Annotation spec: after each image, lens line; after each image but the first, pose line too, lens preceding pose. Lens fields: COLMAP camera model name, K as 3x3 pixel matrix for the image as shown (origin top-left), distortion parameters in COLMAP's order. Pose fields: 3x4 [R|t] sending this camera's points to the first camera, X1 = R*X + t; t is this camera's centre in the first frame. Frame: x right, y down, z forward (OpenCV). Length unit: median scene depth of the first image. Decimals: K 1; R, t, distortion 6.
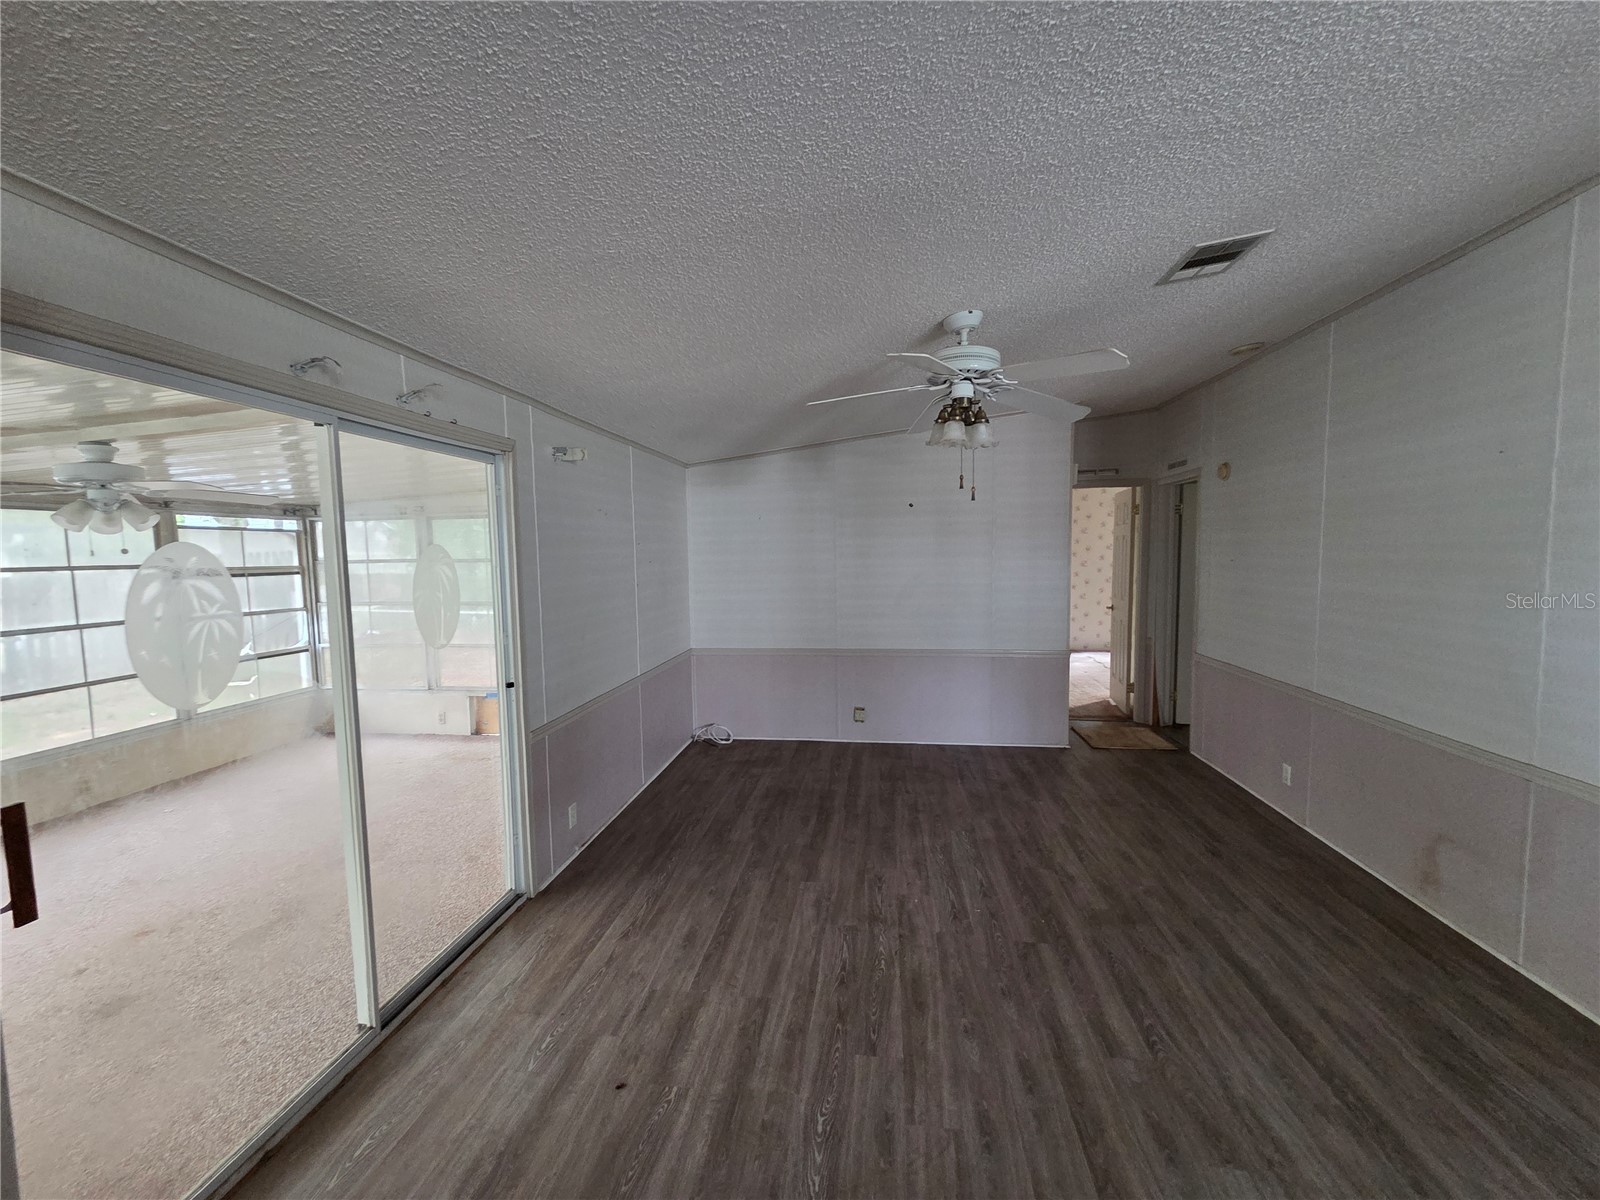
lens RADIAL K [[667.0, 0, 788.4], [0, 667.0, 600.3], [0, 0, 1]] dist [0.002261, 0.000314]
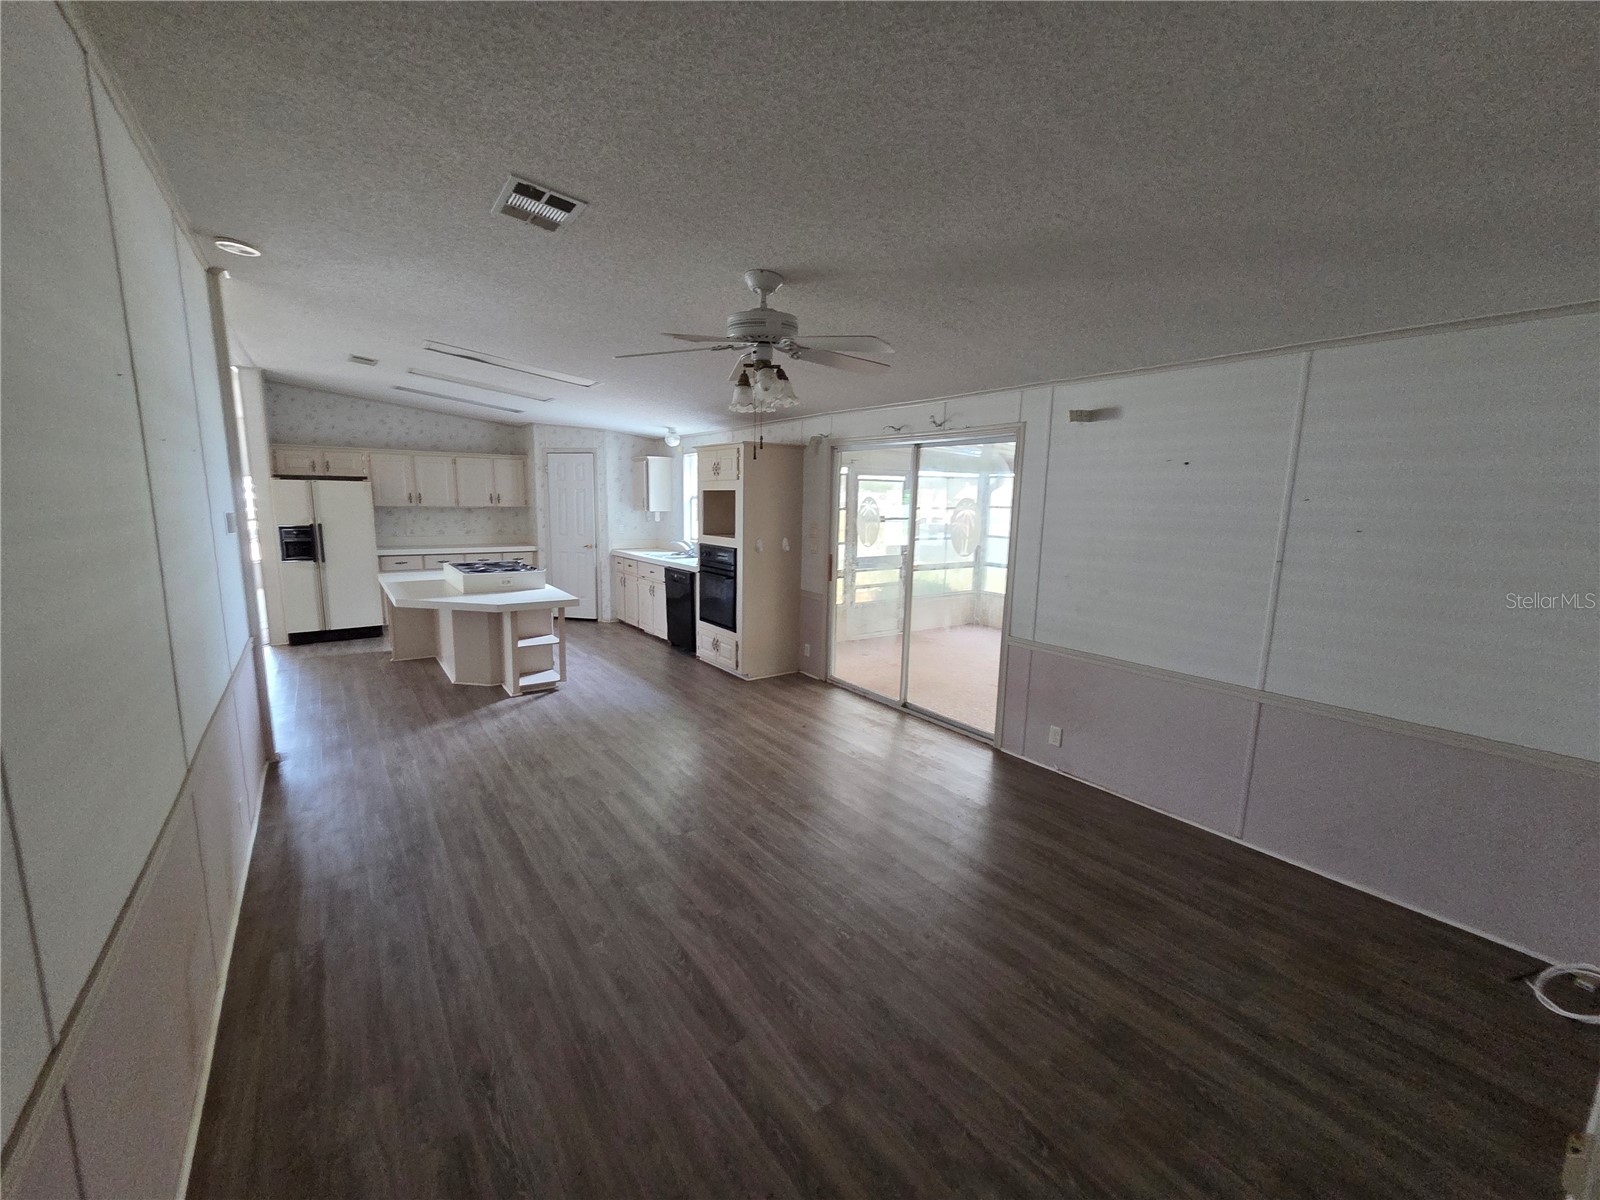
lens RADIAL K [[658.1, 0, 793.6], [0, 658.1, 602.9], [0, 0, 1]] dist [0.000936, 0.000173]
pose [[-0.724539, 0.118910, -0.678899, 0.864621], [-0.055059, 0.971871, 0.228986, -0.159106], [0.687031, 0.203289, -0.697612, 1.645397]]
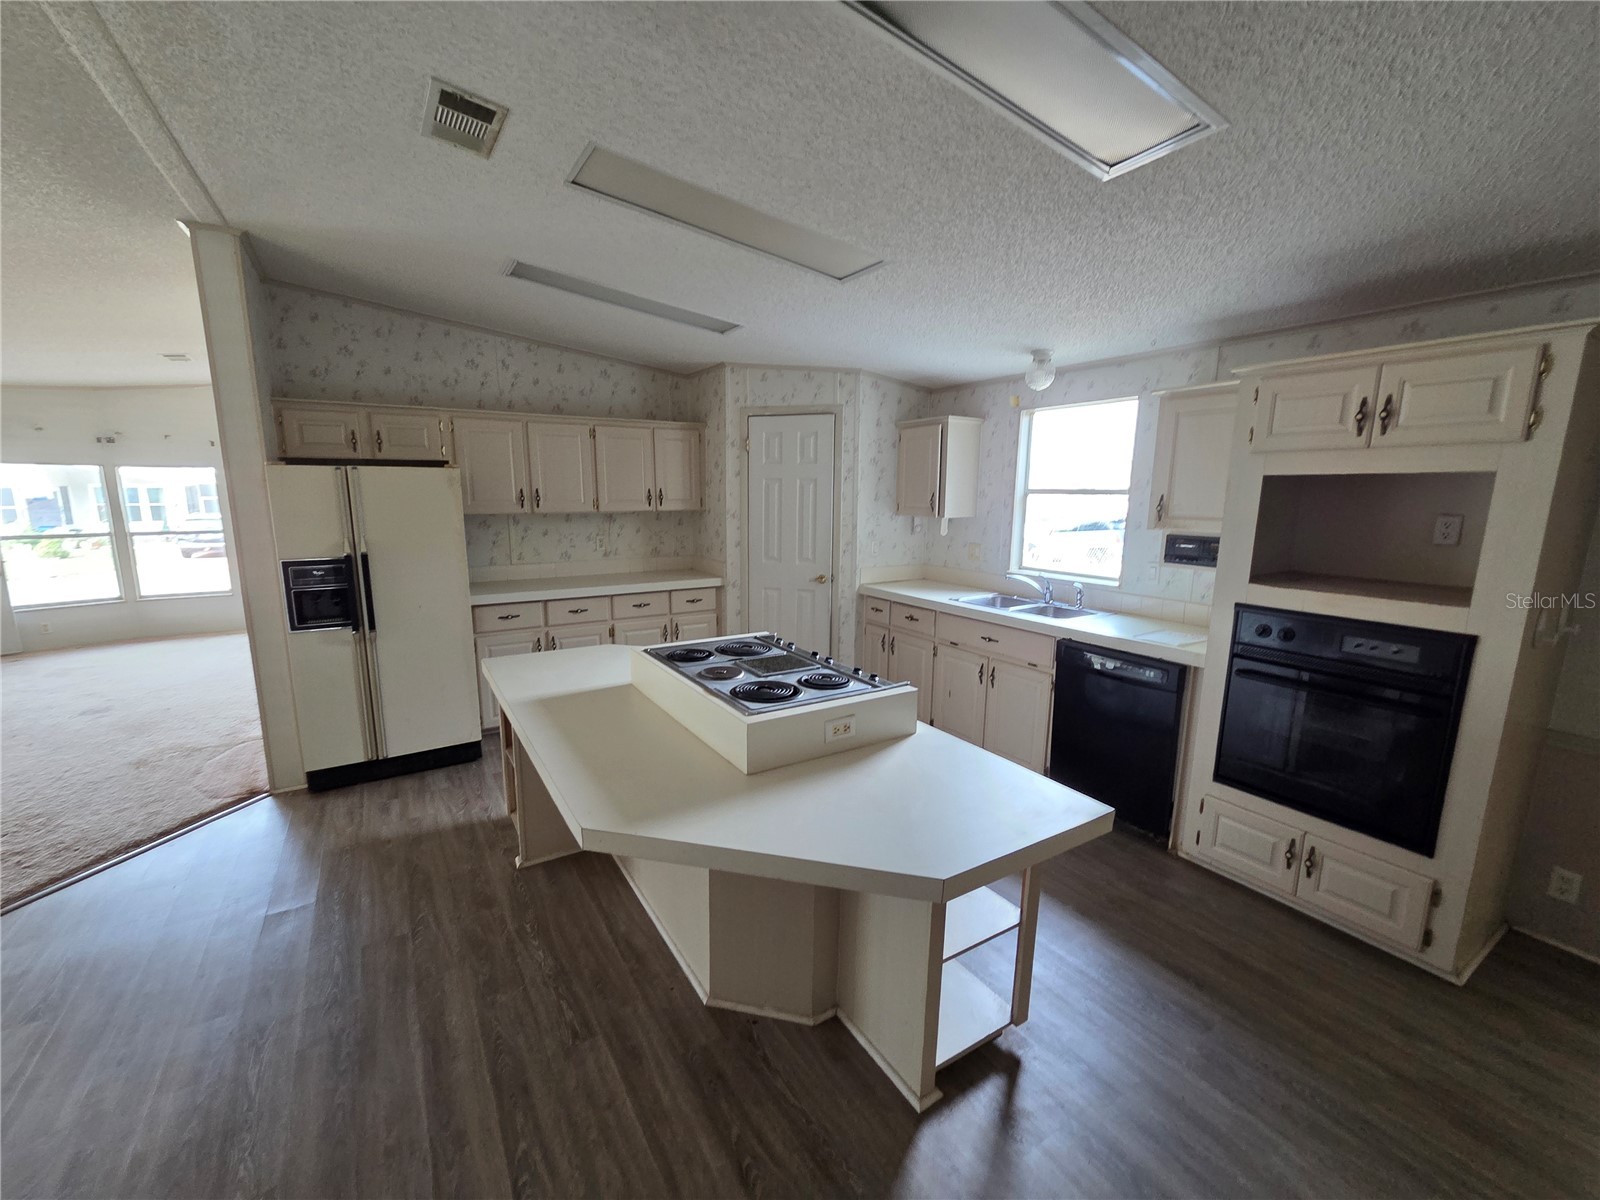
lens RADIAL K [[654.0, 0, 790.1], [0, 654.0, 606.5], [0, 0, 1]] dist [0.001247, 0.000177]
pose [[-0.766254, 0.131055, -0.629031, 0.638617], [-0.039316, 0.967581, 0.249482, -0.038840], [0.641334, 0.215897, -0.736260, 0.237057]]
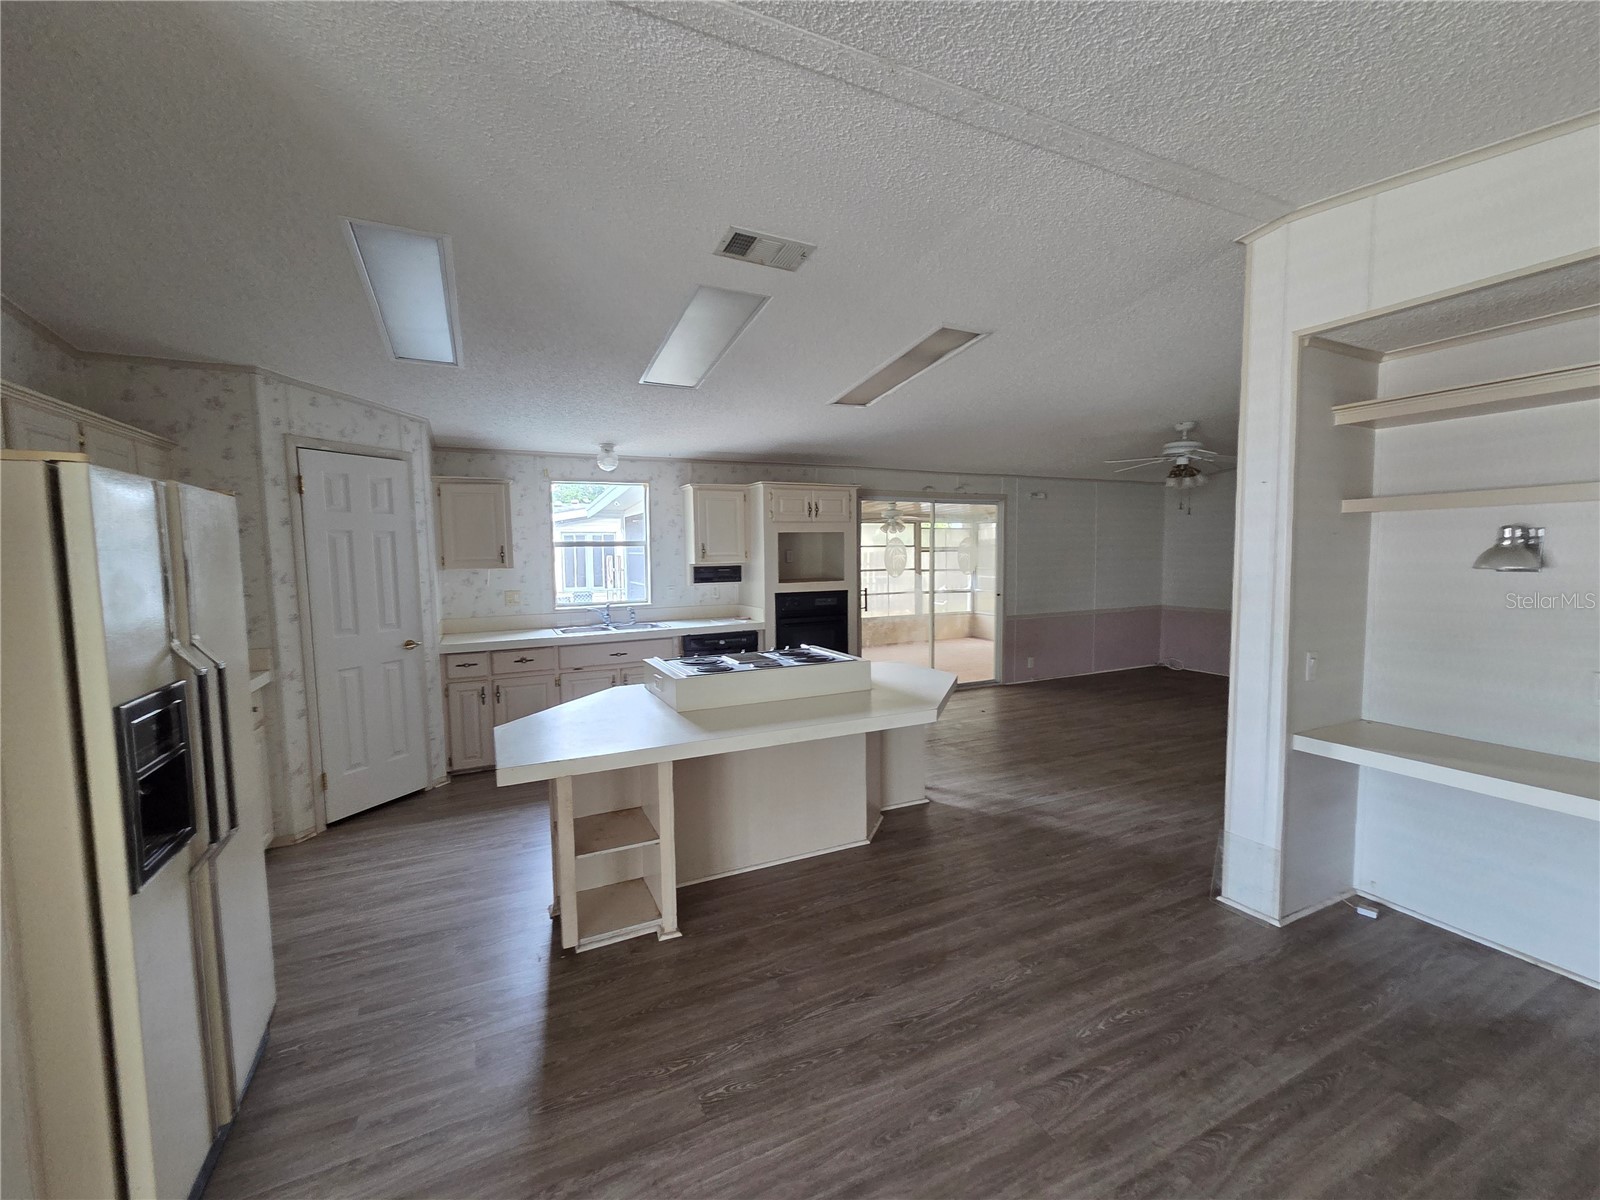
lens RADIAL K [[658.1, 0, 793.6], [0, 658.1, 602.9], [0, 0, 1]] dist [0.000936, 0.000173]
pose [[0.552228, 0.081838, -0.829667, 1.153994], [-0.063340, 0.996413, 0.056126, 0.067904], [0.831284, 0.021557, 0.555431, -0.951555]]
